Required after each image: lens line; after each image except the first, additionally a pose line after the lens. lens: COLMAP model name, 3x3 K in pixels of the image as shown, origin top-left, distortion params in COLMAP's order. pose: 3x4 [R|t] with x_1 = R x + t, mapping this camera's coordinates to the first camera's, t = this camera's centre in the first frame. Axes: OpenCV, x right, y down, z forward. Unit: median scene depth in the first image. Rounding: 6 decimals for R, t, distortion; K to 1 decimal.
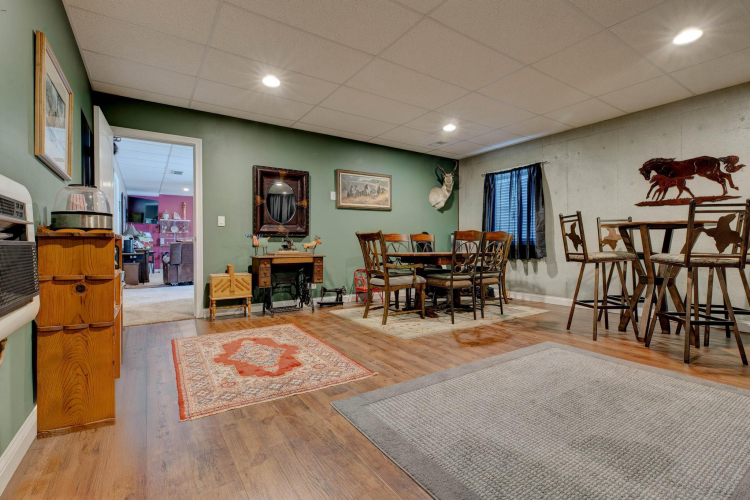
lens RADIAL K [[343.3, 0, 376.2], [0, 343.3, 247.9], [0, 0, 1]] dist [0.001329, 0.000108]
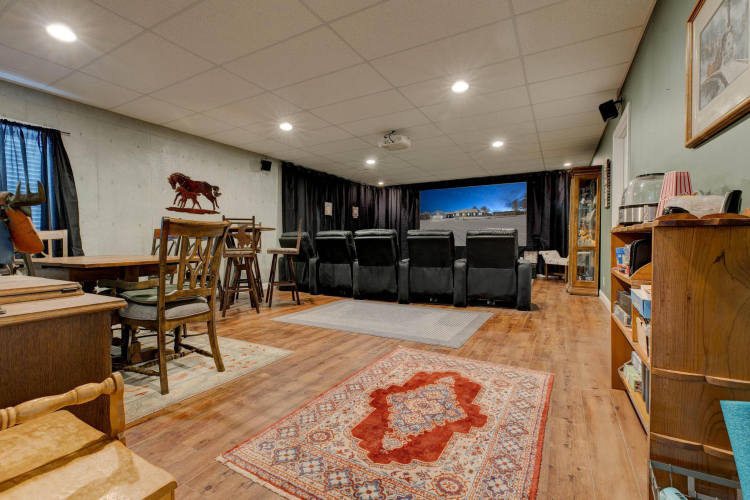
lens RADIAL K [[343.3, 0, 376.2], [0, 343.3, 247.9], [0, 0, 1]] dist [0.001329, 0.000108]
pose [[-0.464897, -0.014255, 0.885250, -0.836710], [0.016295, 0.999563, 0.024654, -0.015489], [-0.885215, 0.025886, -0.464462, 1.306832]]
